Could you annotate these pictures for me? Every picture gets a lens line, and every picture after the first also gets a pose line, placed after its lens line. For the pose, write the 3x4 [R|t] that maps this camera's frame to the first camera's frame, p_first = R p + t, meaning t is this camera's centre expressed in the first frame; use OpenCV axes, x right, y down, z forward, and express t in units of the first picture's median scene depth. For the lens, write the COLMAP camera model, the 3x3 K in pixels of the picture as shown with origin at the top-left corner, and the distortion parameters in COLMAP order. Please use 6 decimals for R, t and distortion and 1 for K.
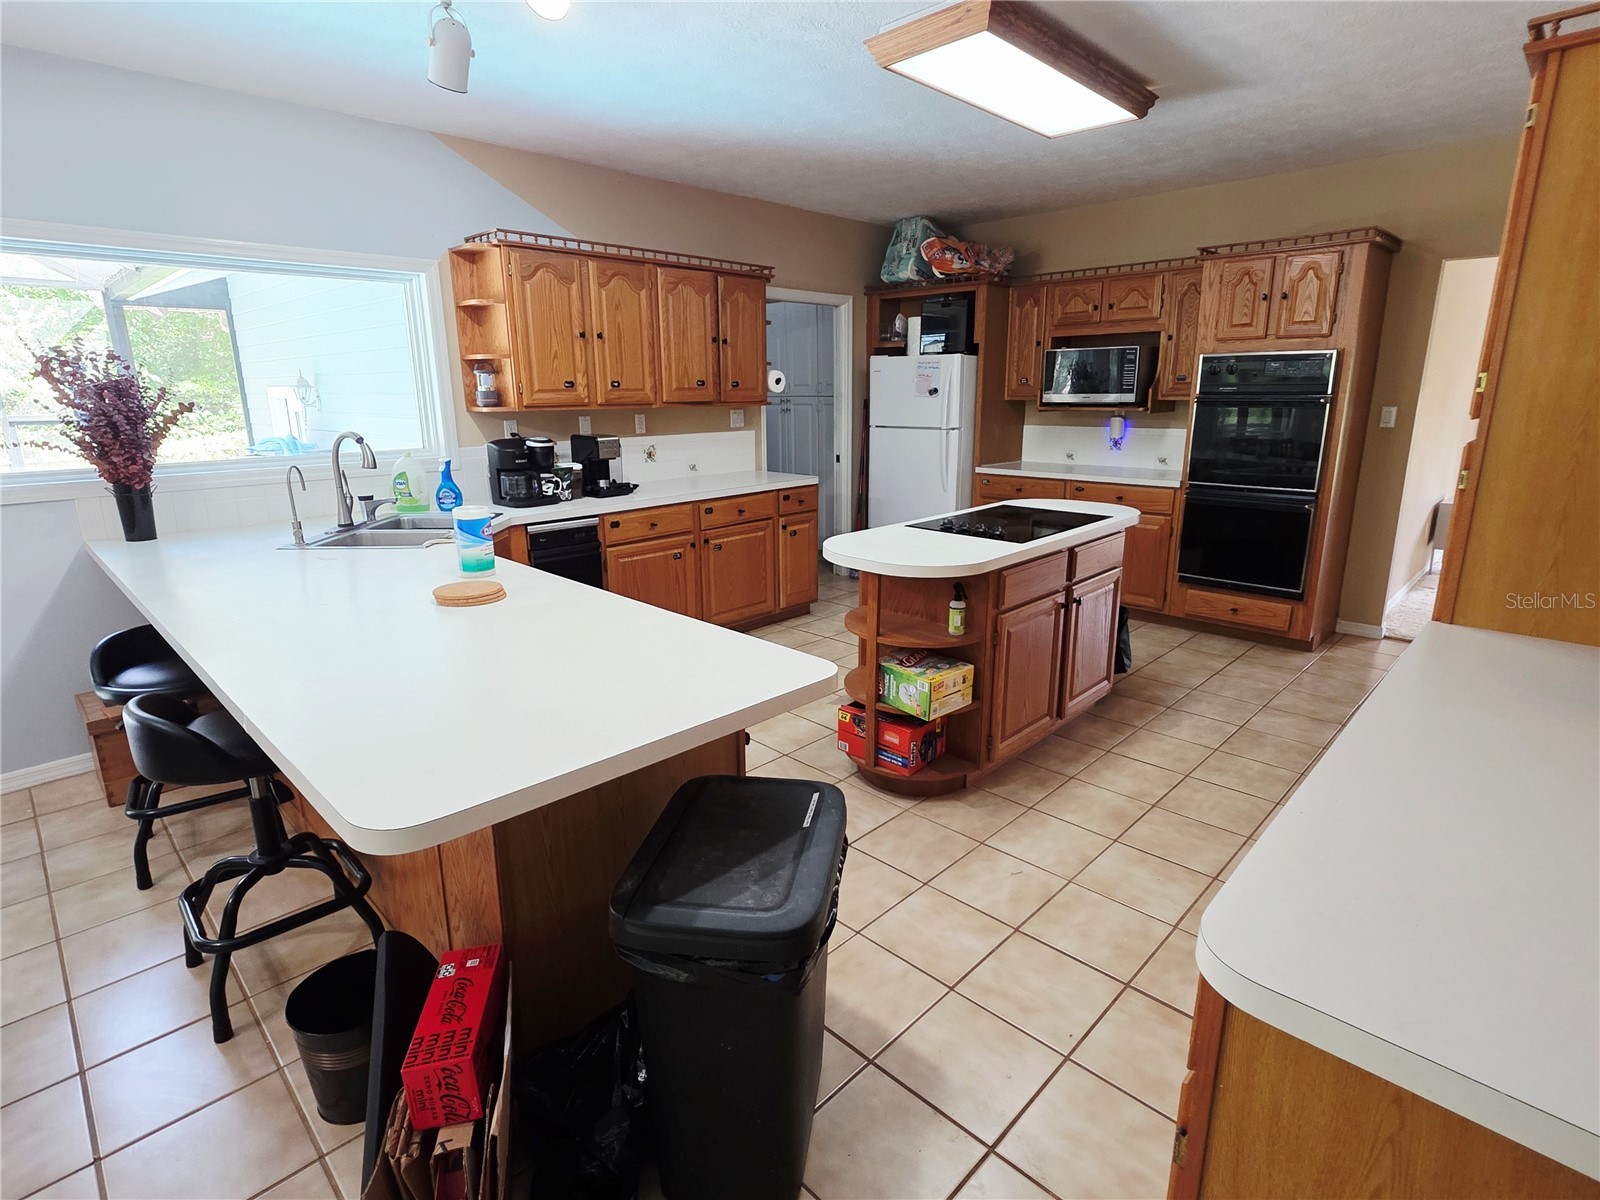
lens RADIAL K [[817.9, 0, 804.2], [0, 817.9, 584.0], [0, 0, 1]] dist [0.000428, 0.000458]
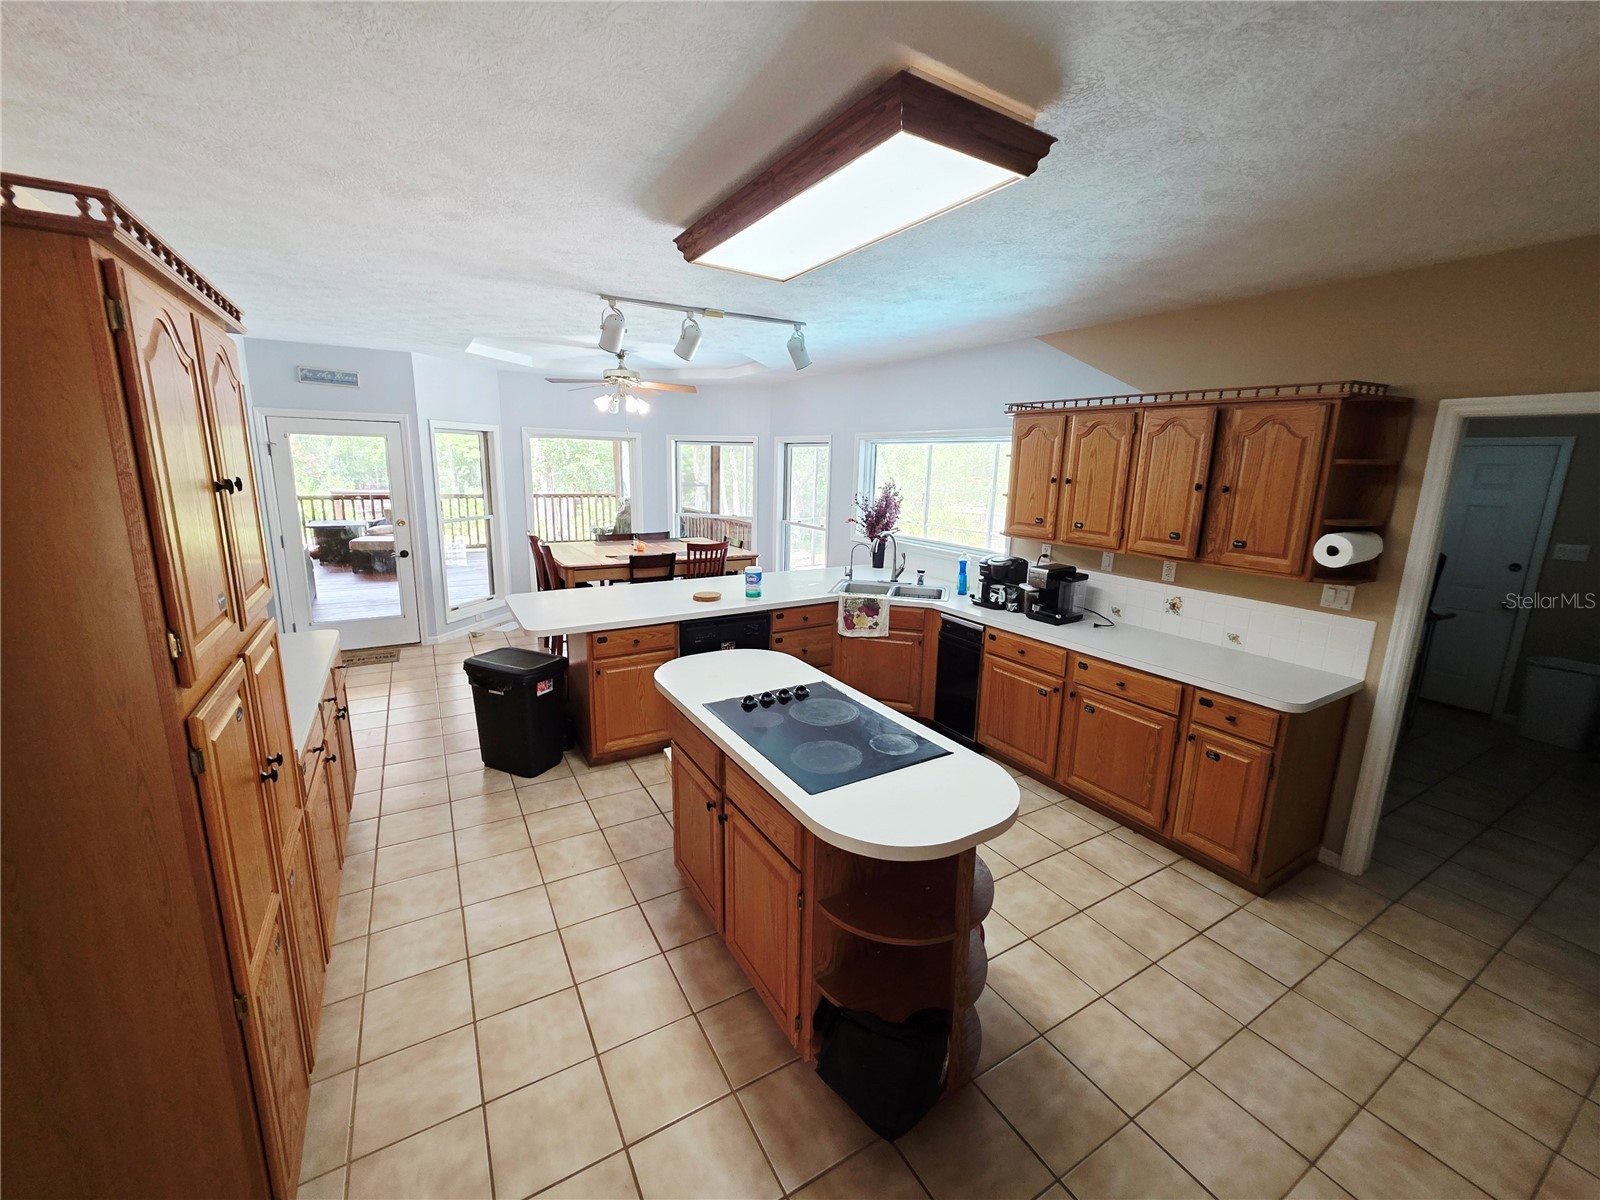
lens RADIAL K [[640.1, 0, 807.0], [0, 640.1, 589.9], [0, 0, 1]] dist [0.000109, -0.000680]
pose [[-0.247576, 0.198967, -0.948218, 0.651548], [-0.246310, 0.933607, 0.260212, -0.289001], [0.937037, 0.297978, -0.182131, 0.826194]]
